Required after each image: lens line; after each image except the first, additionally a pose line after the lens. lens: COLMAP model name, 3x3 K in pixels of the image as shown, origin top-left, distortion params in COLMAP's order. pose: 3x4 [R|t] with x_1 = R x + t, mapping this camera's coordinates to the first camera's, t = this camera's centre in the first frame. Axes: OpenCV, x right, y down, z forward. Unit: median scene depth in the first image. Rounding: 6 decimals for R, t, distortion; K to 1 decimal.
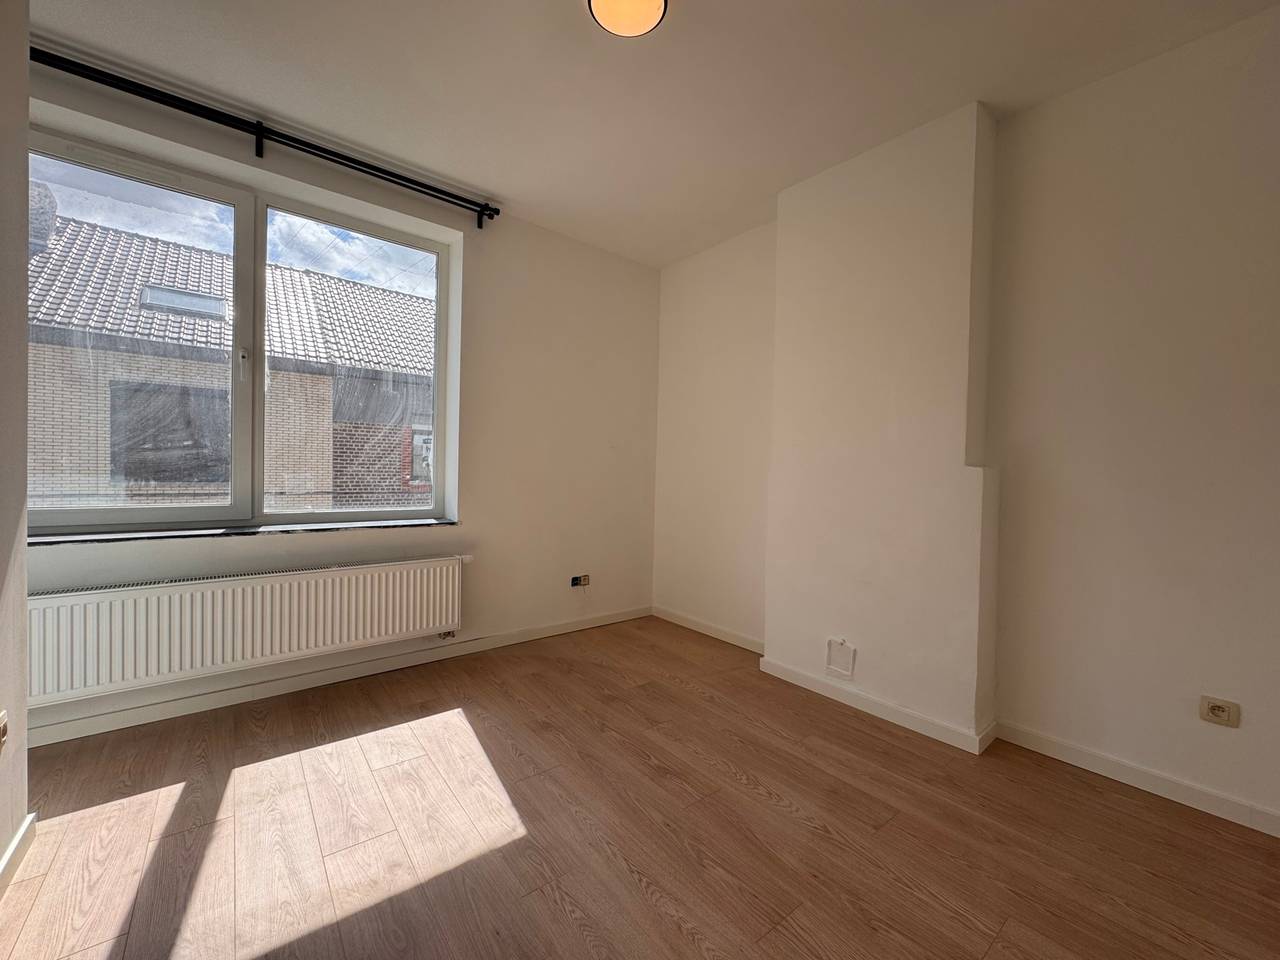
lens RADIAL K [[509.0, 0, 640.0], [0, 509.0, 480.0], [0, 0, 1]] dist [-0.001319, 0.000204]
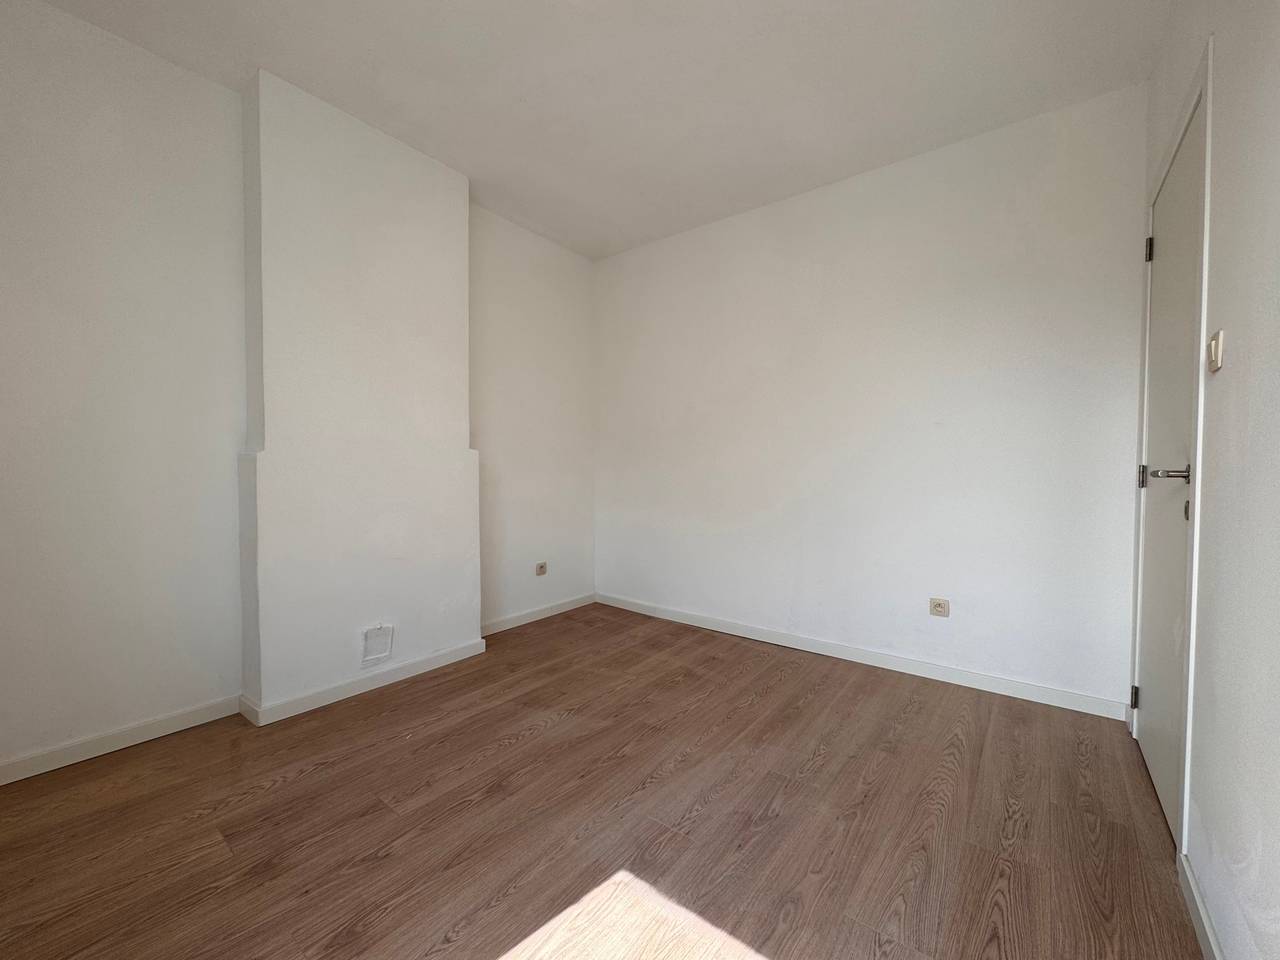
lens RADIAL K [[509.0, 0, 640.0], [0, 509.0, 480.0], [0, 0, 1]] dist [-0.001319, 0.000204]
pose [[-0.226586, -0.048098, 0.972803, -0.883739], [0.007900, 0.998656, 0.051216, -0.012444], [-0.973959, 0.019290, -0.225902, 0.976629]]
